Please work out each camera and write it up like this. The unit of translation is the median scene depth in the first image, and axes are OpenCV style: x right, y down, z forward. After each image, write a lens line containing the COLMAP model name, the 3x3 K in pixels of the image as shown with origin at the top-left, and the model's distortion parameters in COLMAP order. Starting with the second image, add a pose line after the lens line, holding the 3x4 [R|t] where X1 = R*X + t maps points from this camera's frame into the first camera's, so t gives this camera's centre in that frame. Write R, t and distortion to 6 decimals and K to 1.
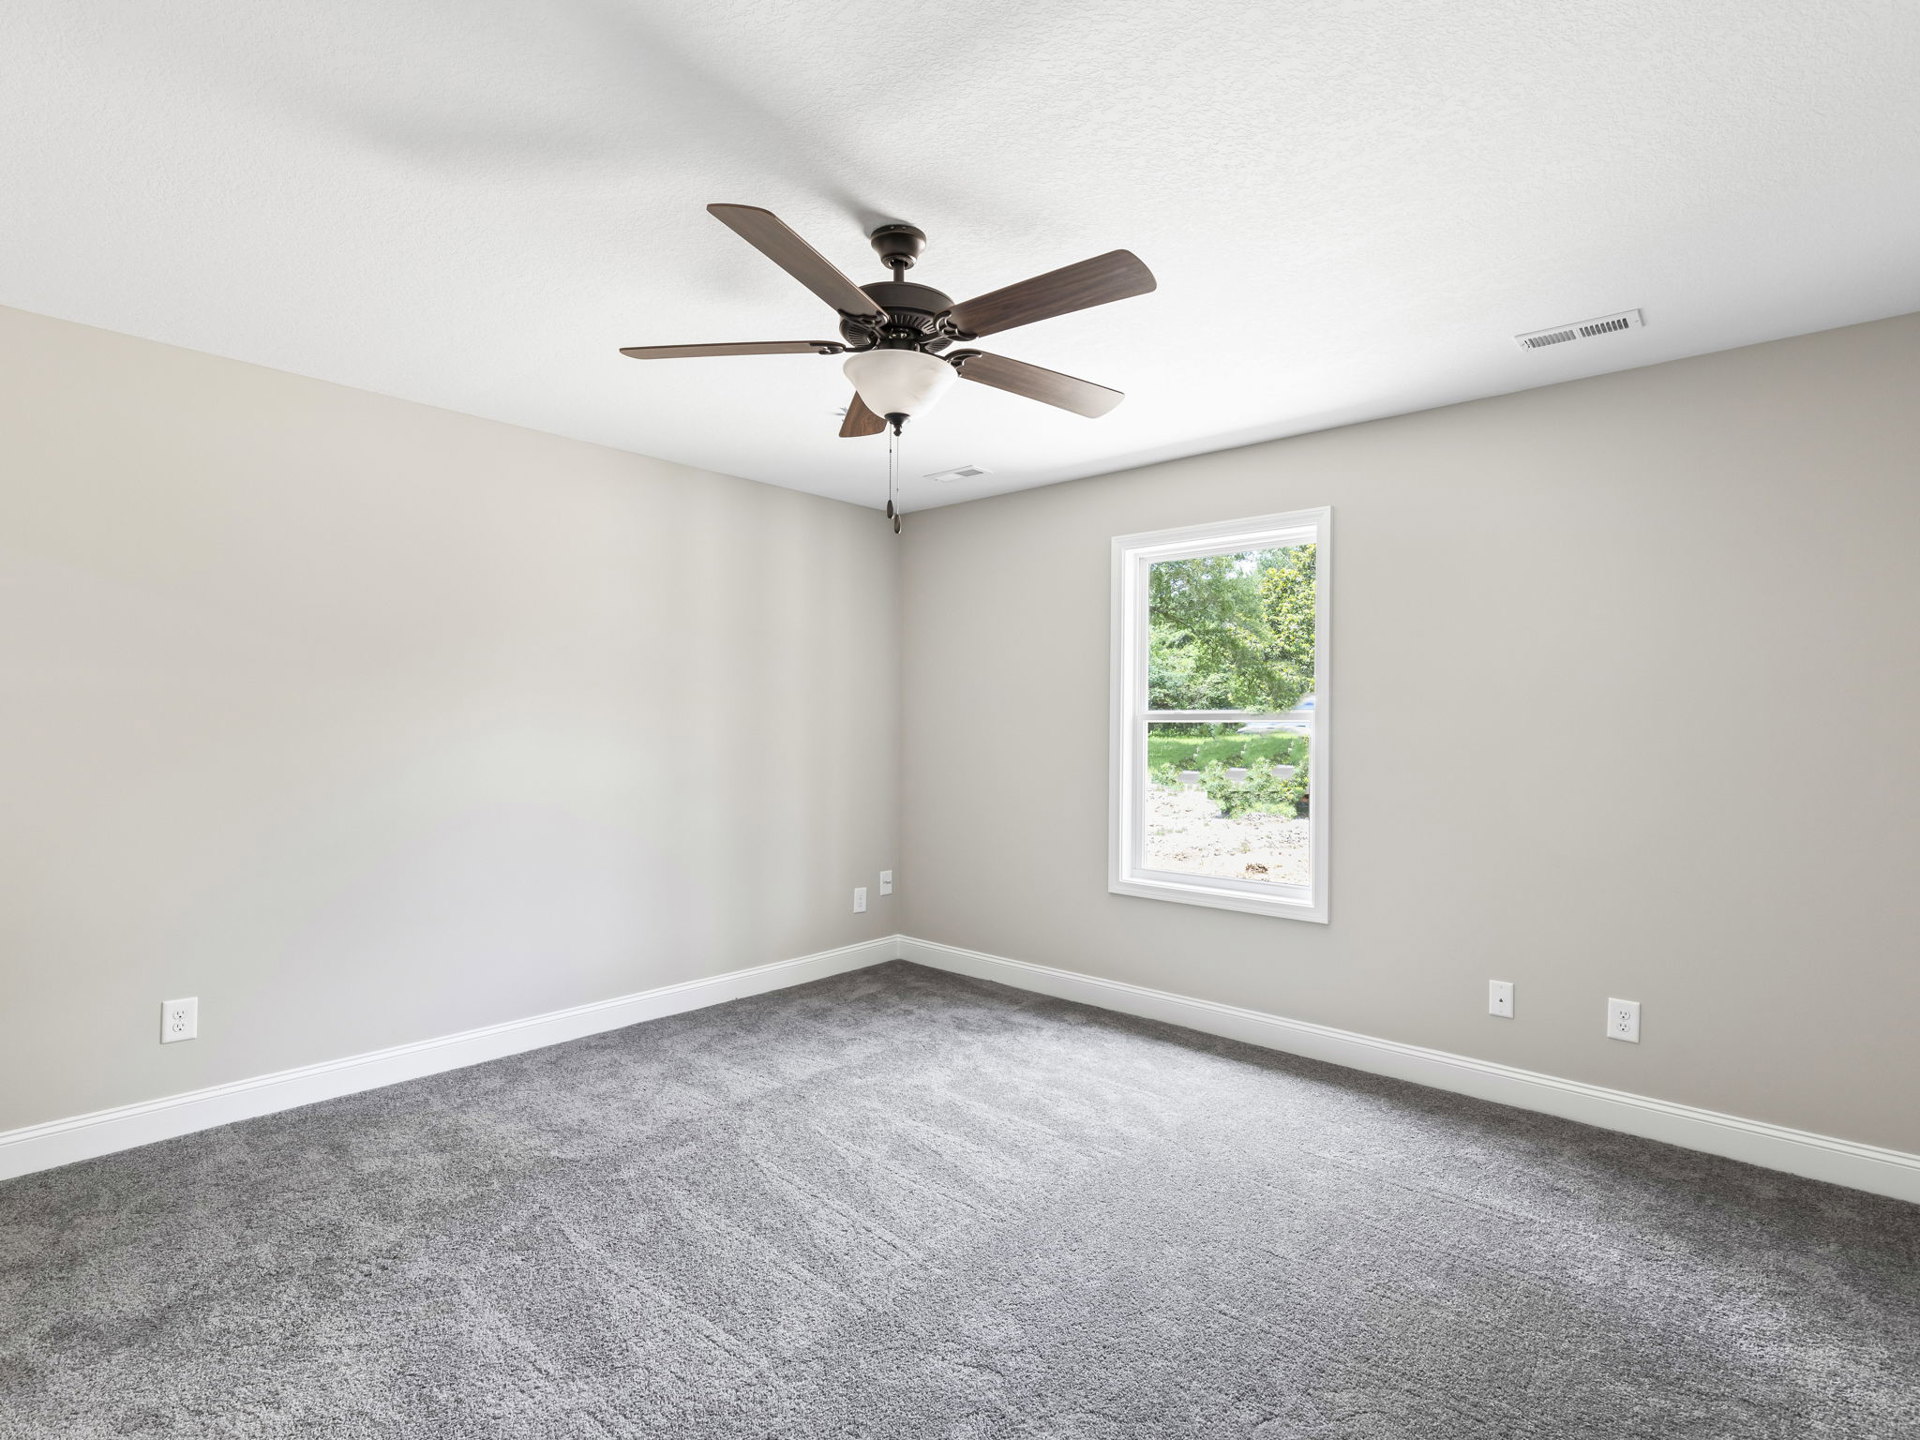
lens RADIAL K [[975.0, 0, 983.6], [0, 975.0, 721.9], [0, 0, 1]] dist [0.003982, 0.001135]
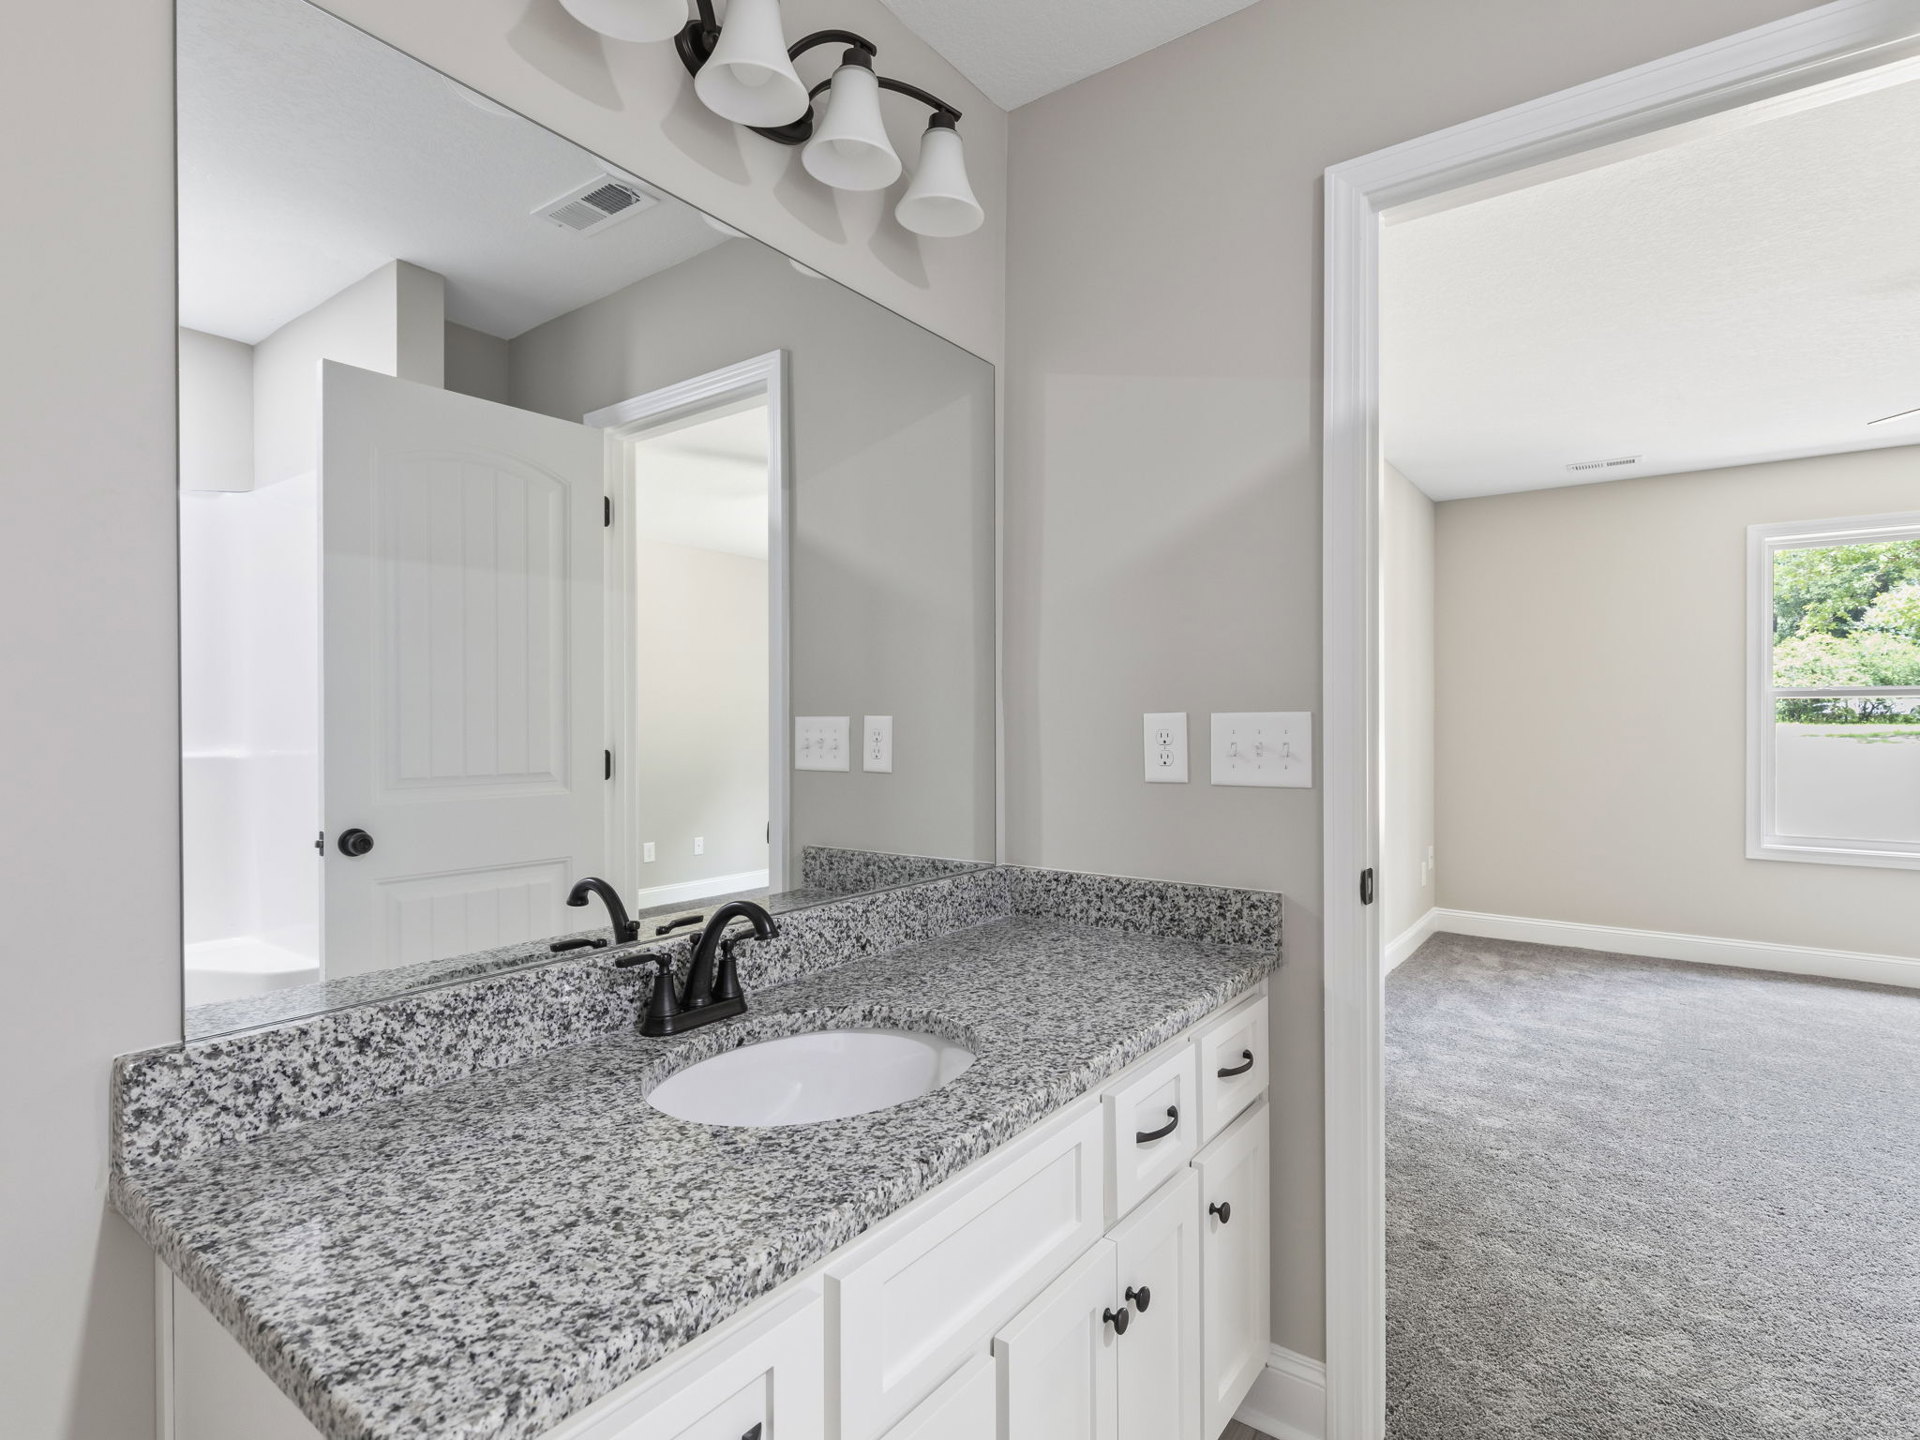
lens RADIAL K [[975.0, 0, 983.6], [0, 975.0, 721.9], [0, 0, 1]] dist [0.003982, 0.001135]
pose [[0.995885, -0.011249, 0.089923, -1.059430], [0.010069, 0.999857, 0.013566, 0.001240], [-0.090063, -0.012604, 0.995856, 0.005638]]
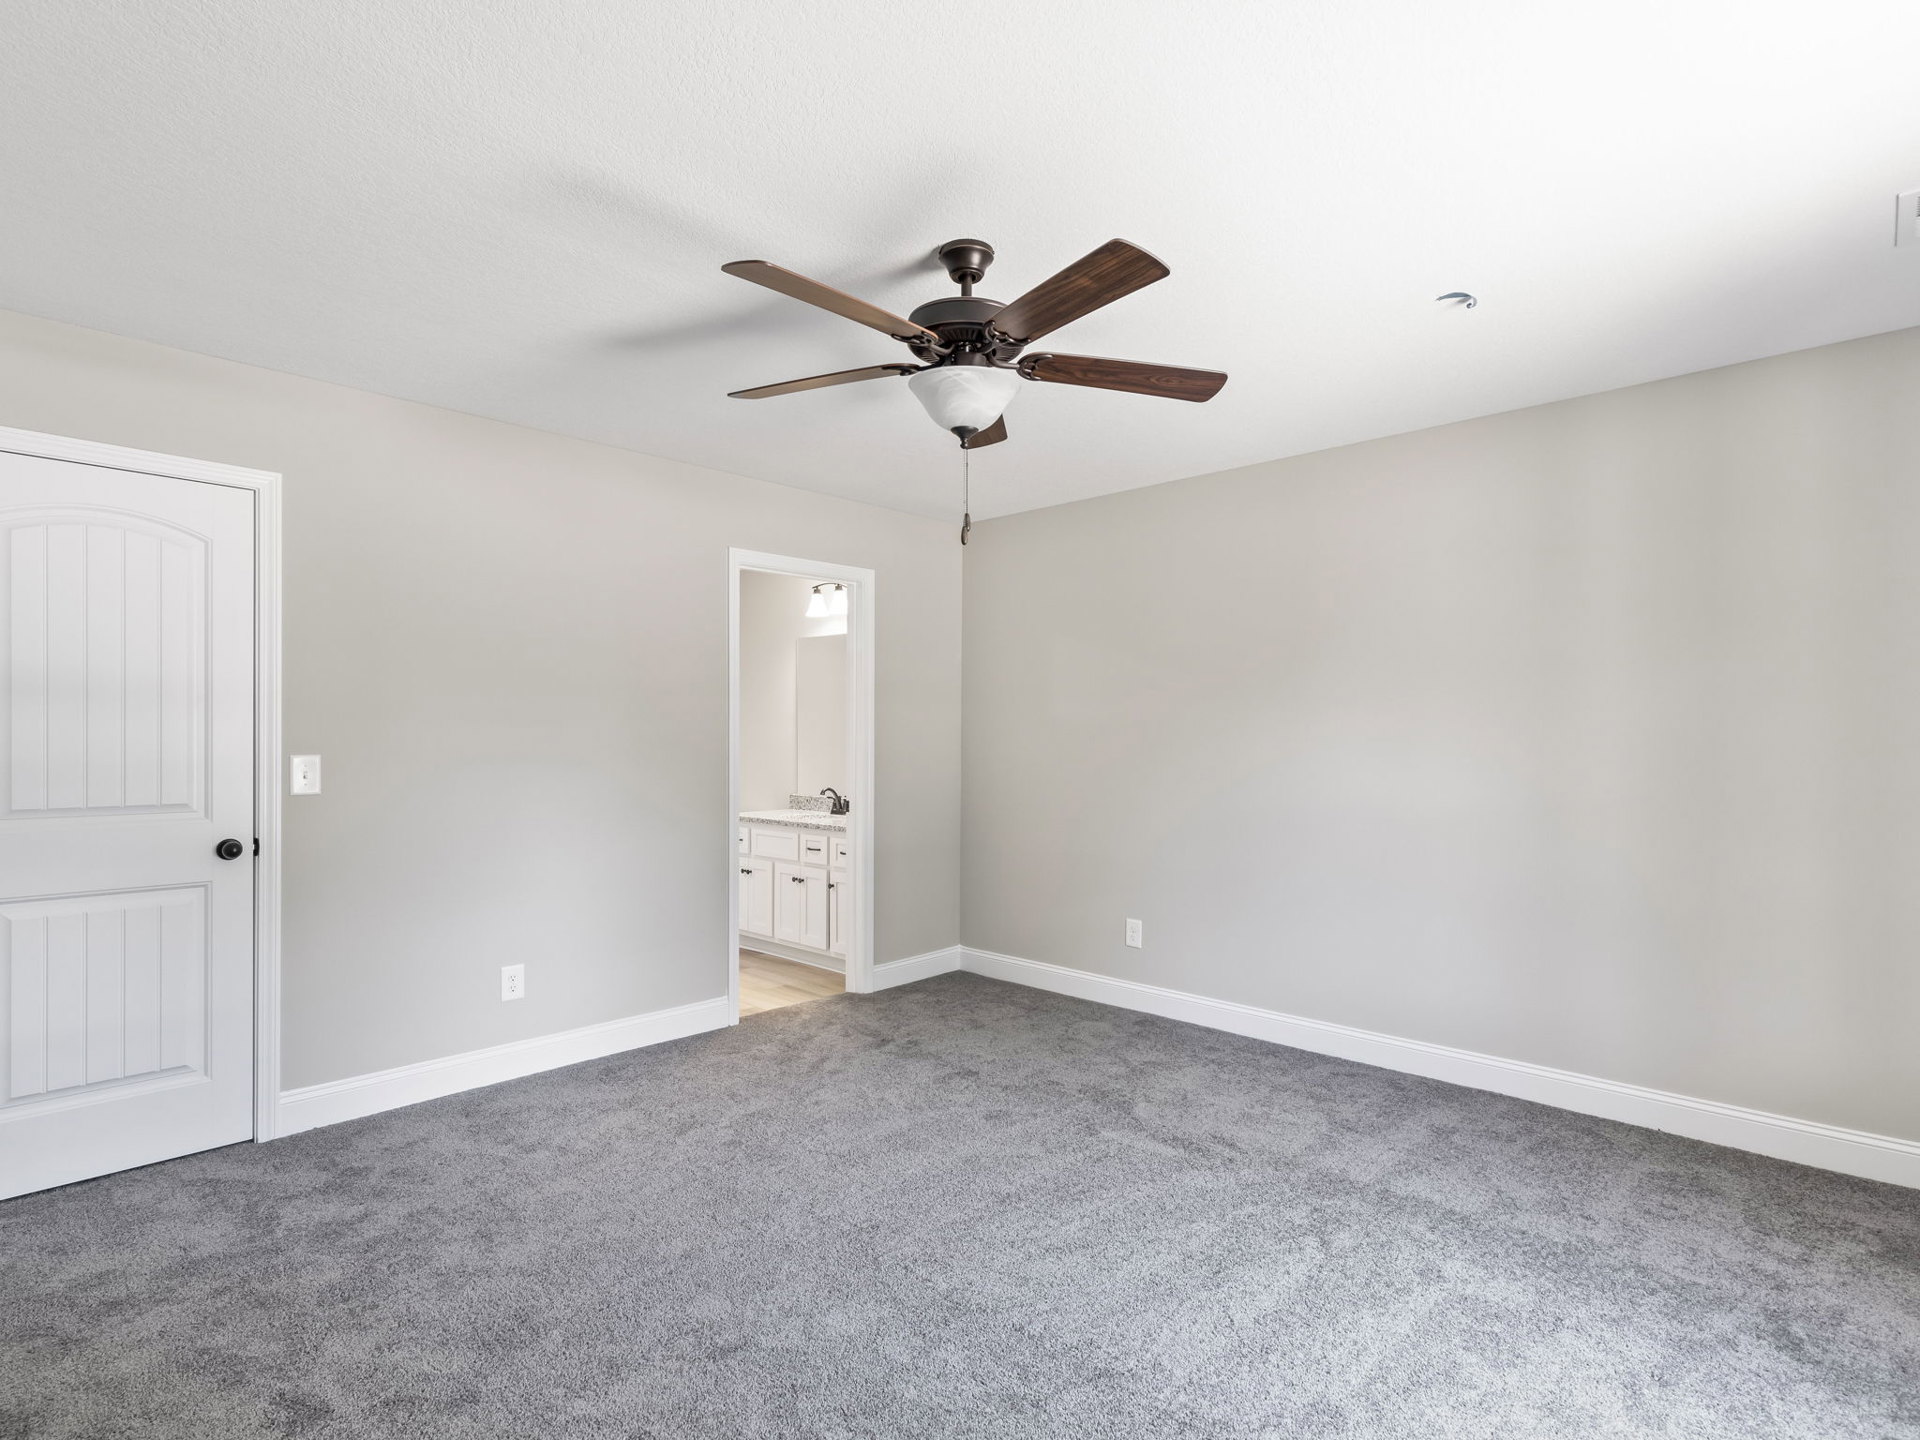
lens RADIAL K [[996.4, 0, 957.7], [0, 996.4, 742.0], [0, 0, 1]] dist [0.000678, 0.000028]
pose [[-0.059240, 0.001298, -0.998243, 0.656924], [0.009186, 0.999958, 0.000755, 0.003300], [0.998202, -0.009126, -0.059249, 0.733529]]
